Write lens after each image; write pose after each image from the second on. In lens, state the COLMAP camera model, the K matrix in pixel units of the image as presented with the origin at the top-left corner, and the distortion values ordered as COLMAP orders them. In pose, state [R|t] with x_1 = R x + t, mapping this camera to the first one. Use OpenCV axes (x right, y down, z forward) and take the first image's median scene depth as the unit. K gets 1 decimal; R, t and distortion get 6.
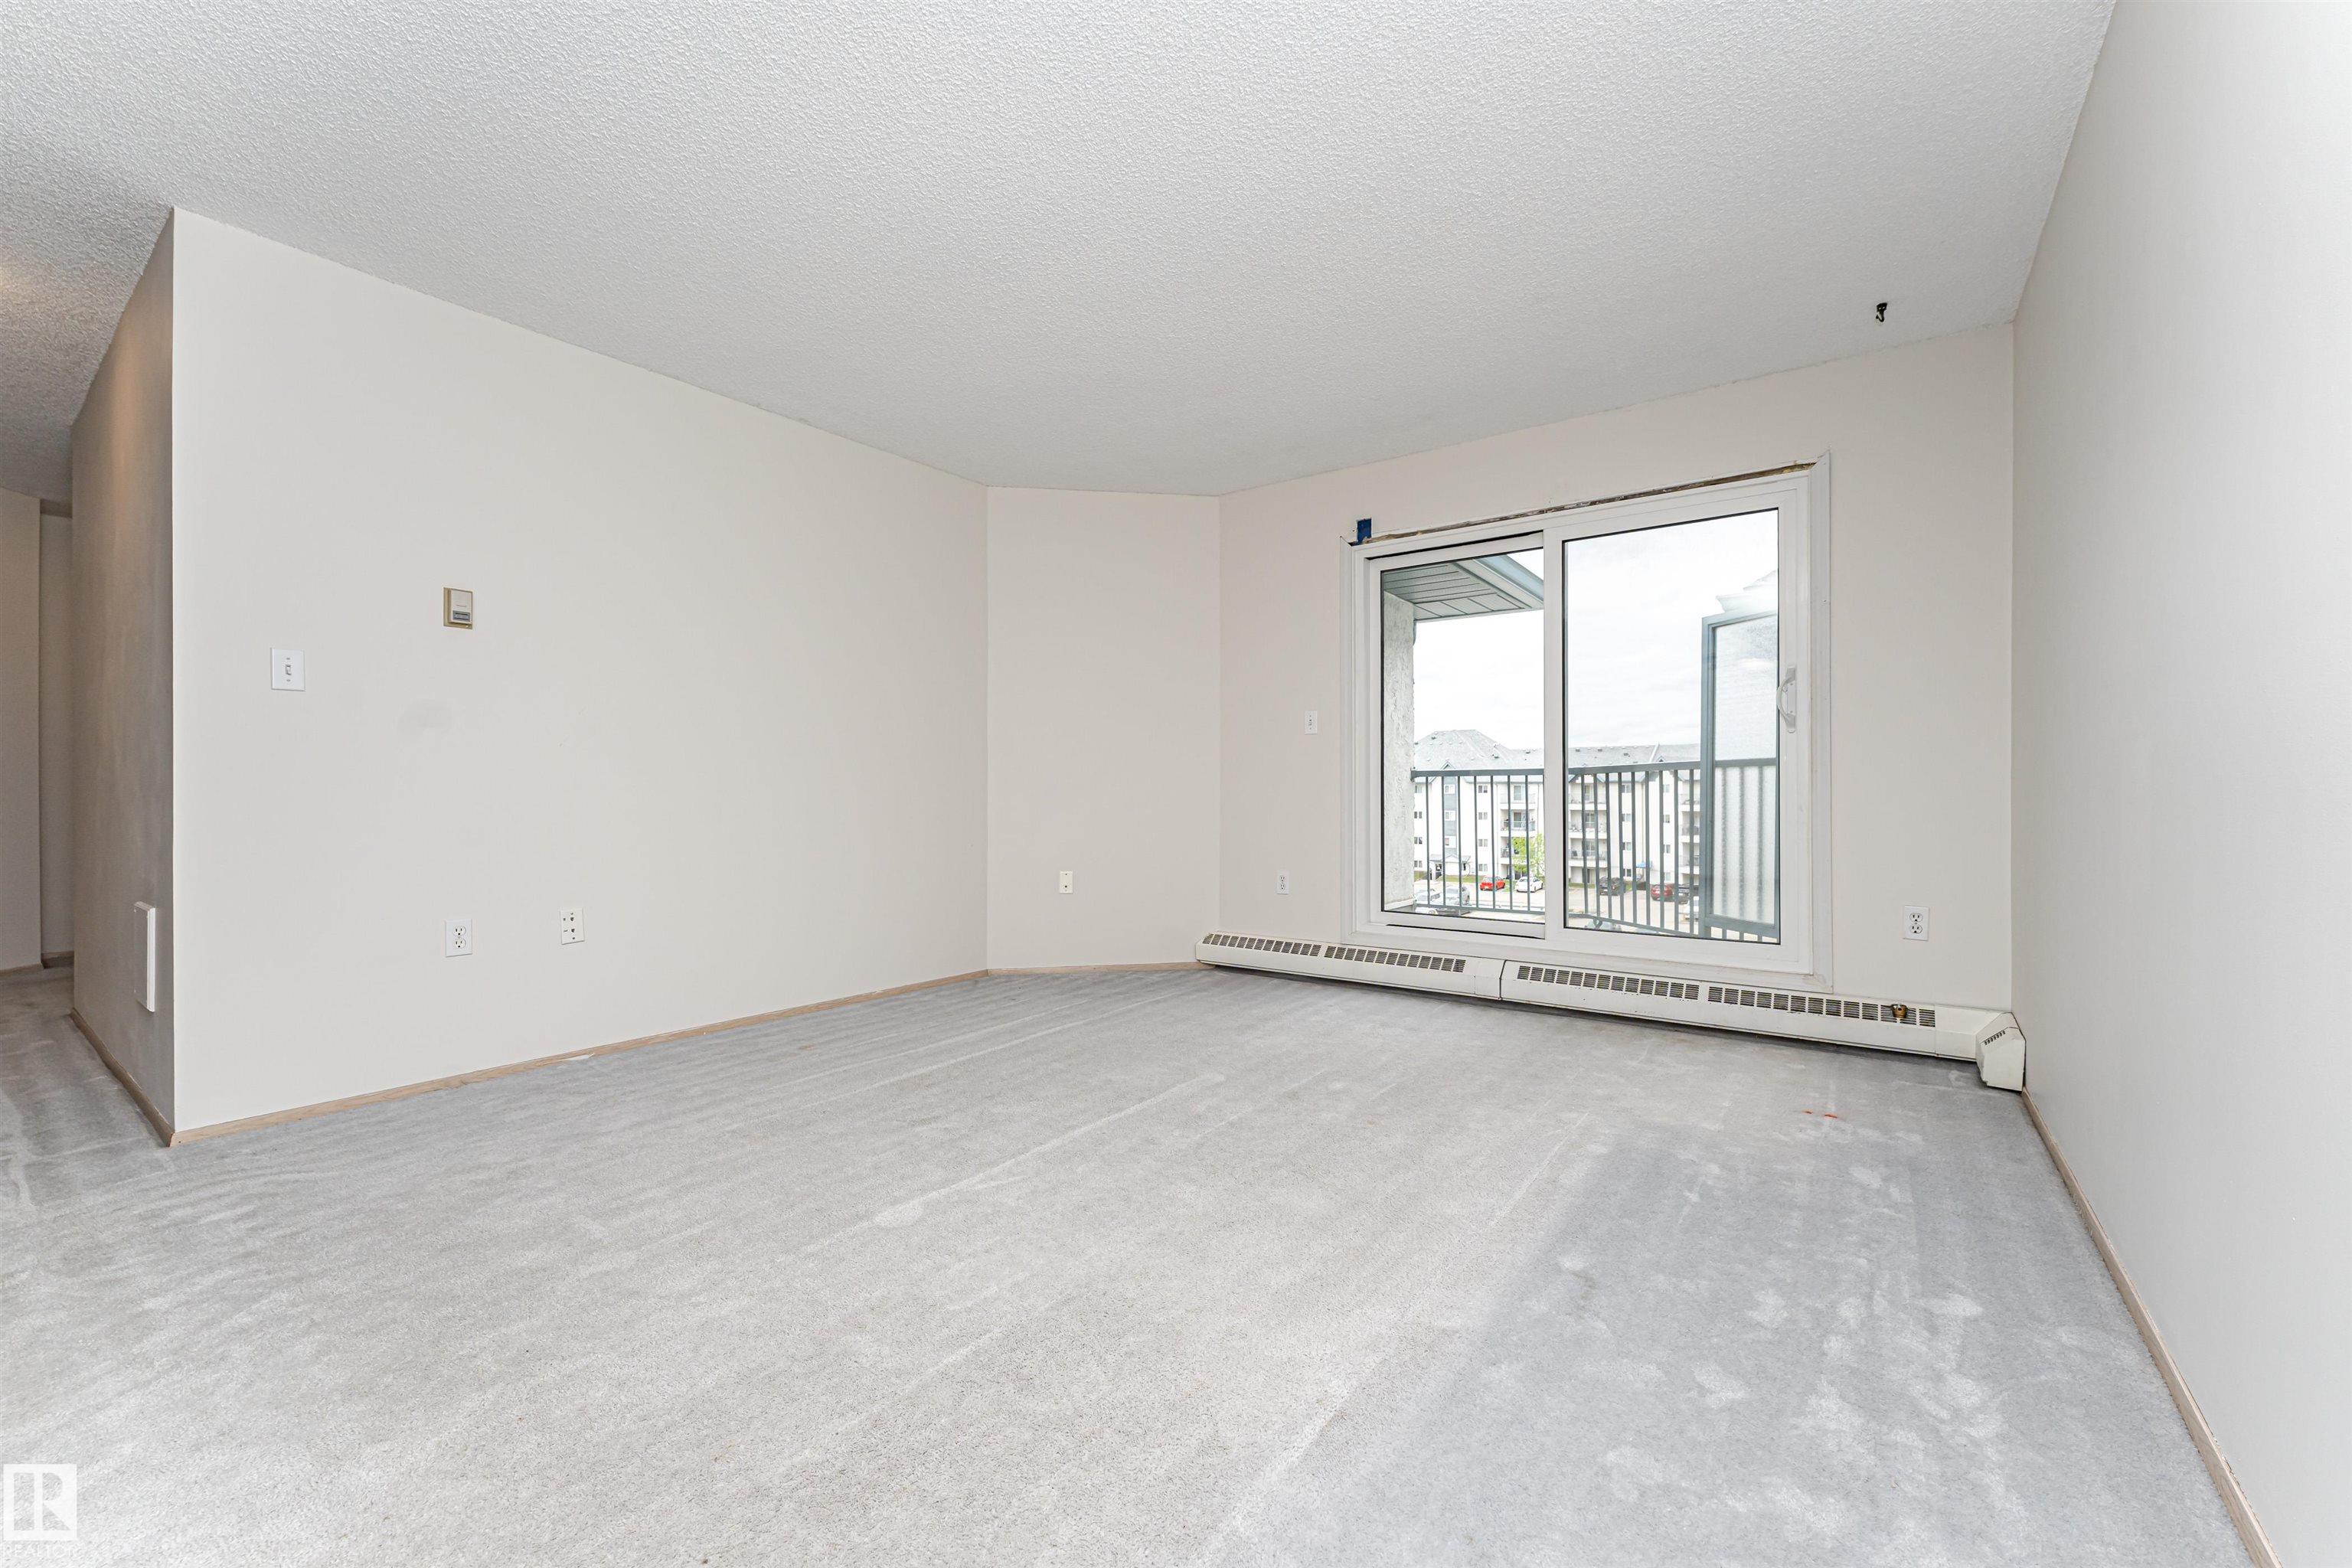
lens RADIAL K [[940.1, 0, 1173.7], [0, 940.1, 790.5], [0, 0, 1]] dist [-0.000932, -0.000374]
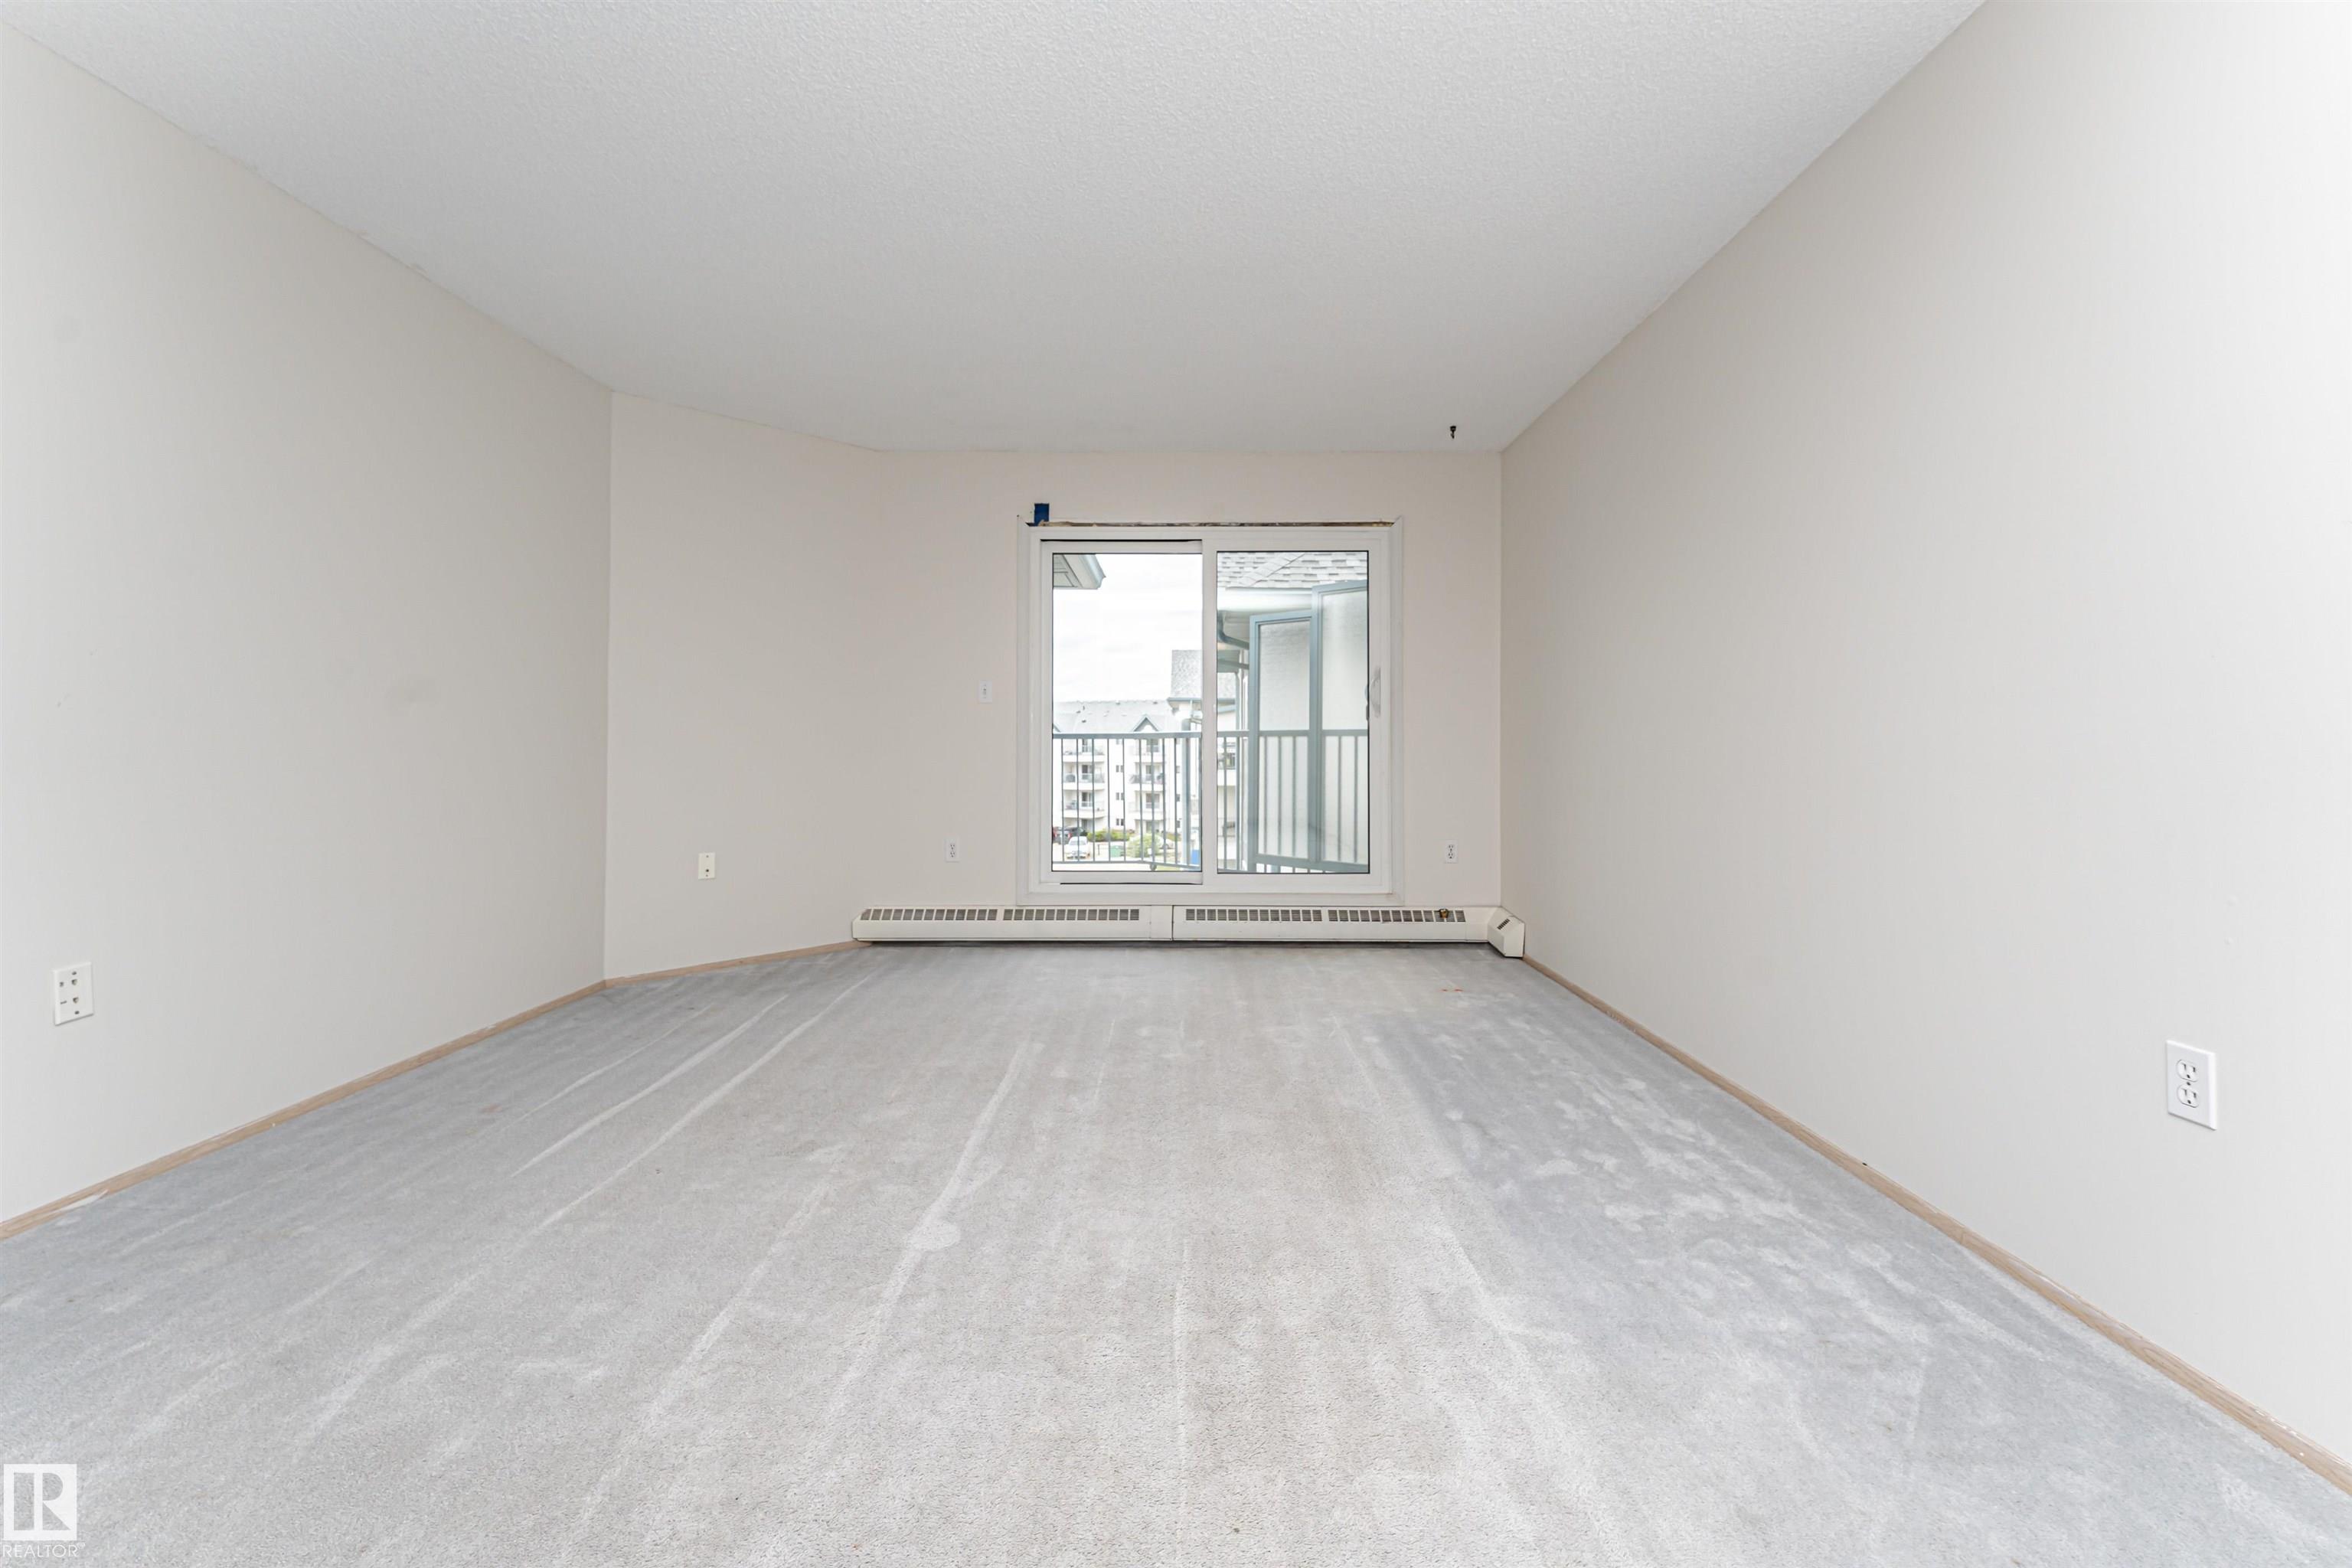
lens RADIAL K [[954.7, 0, 1173.1], [0, 954.7, 727.1], [0, 0, 1]] dist [0.001312, -0.000132]
pose [[0.811551, 0.012105, 0.584157, -0.462172], [-0.003495, 0.999868, -0.015864, -0.028346], [-0.584272, 0.010833, 0.811486, 0.058827]]
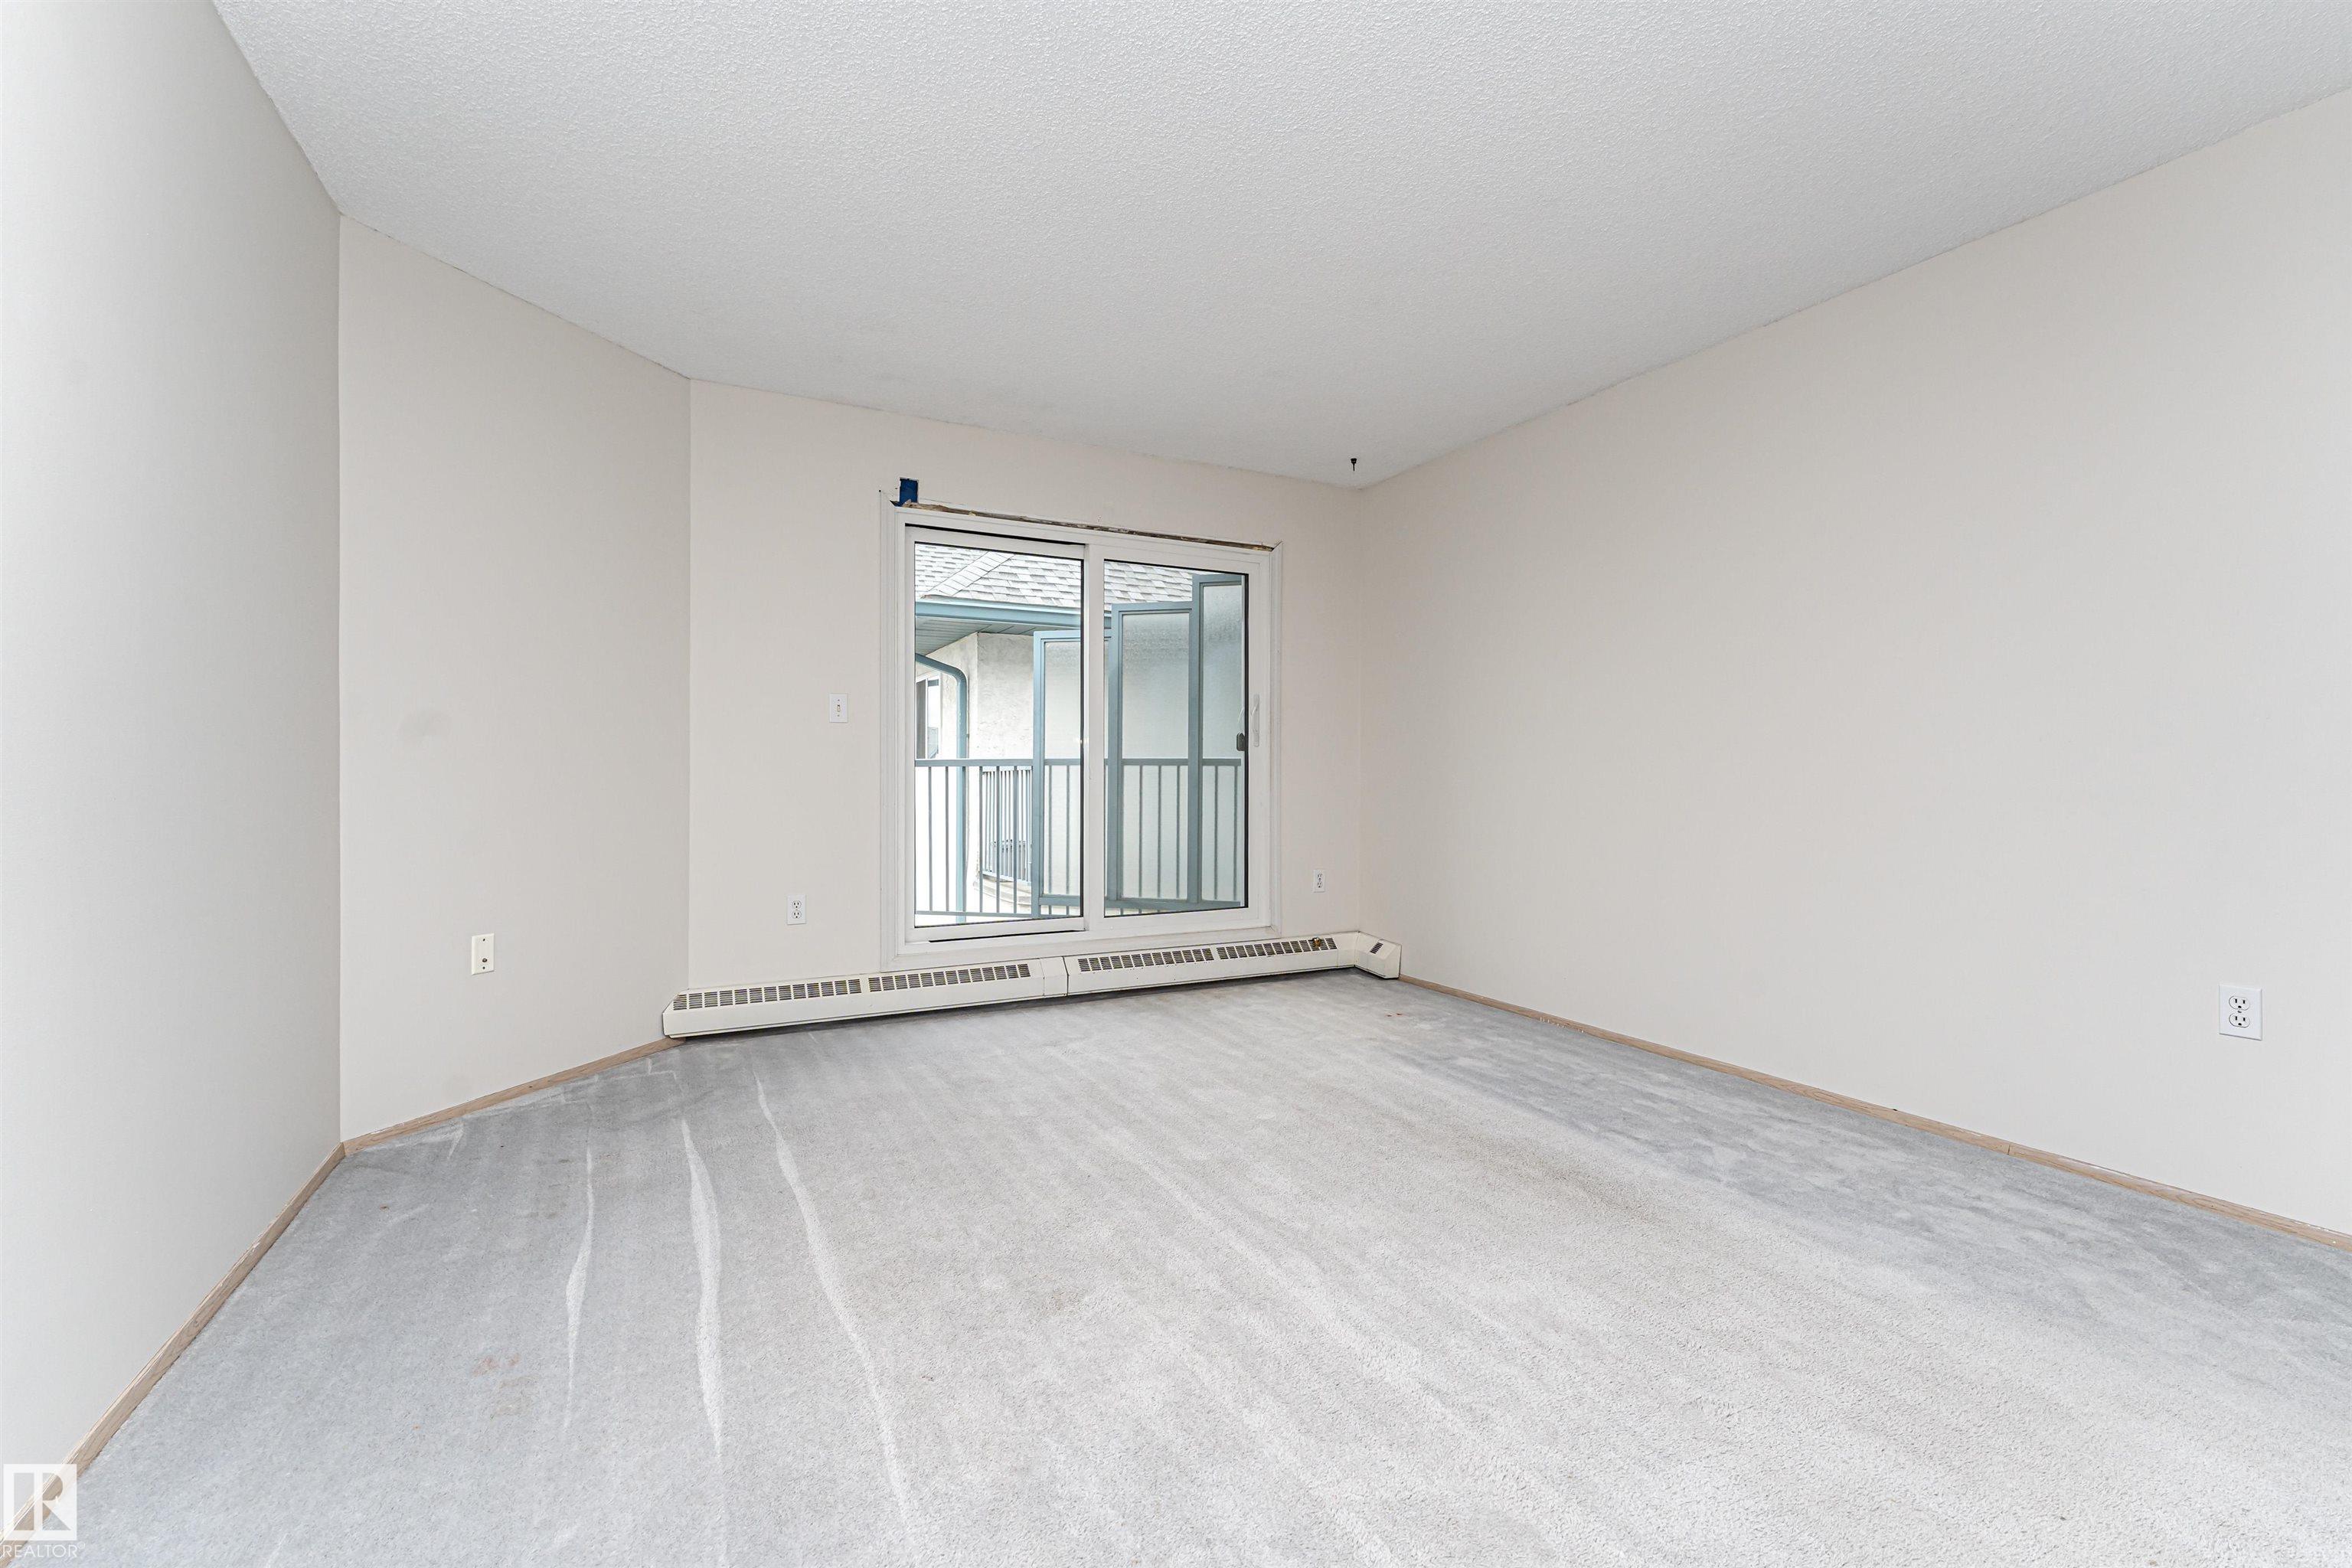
lens RADIAL K [[1019.1, 0, 1170.2], [0, 1019.1, 777.9], [0, 0, 1]] dist [0.003619, -0.000025]
pose [[0.452547, -0.002116, 0.891738, -0.801918], [-0.005182, 0.999974, 0.005003, -0.028056], [-0.891726, -0.006885, 0.452524, 0.540983]]
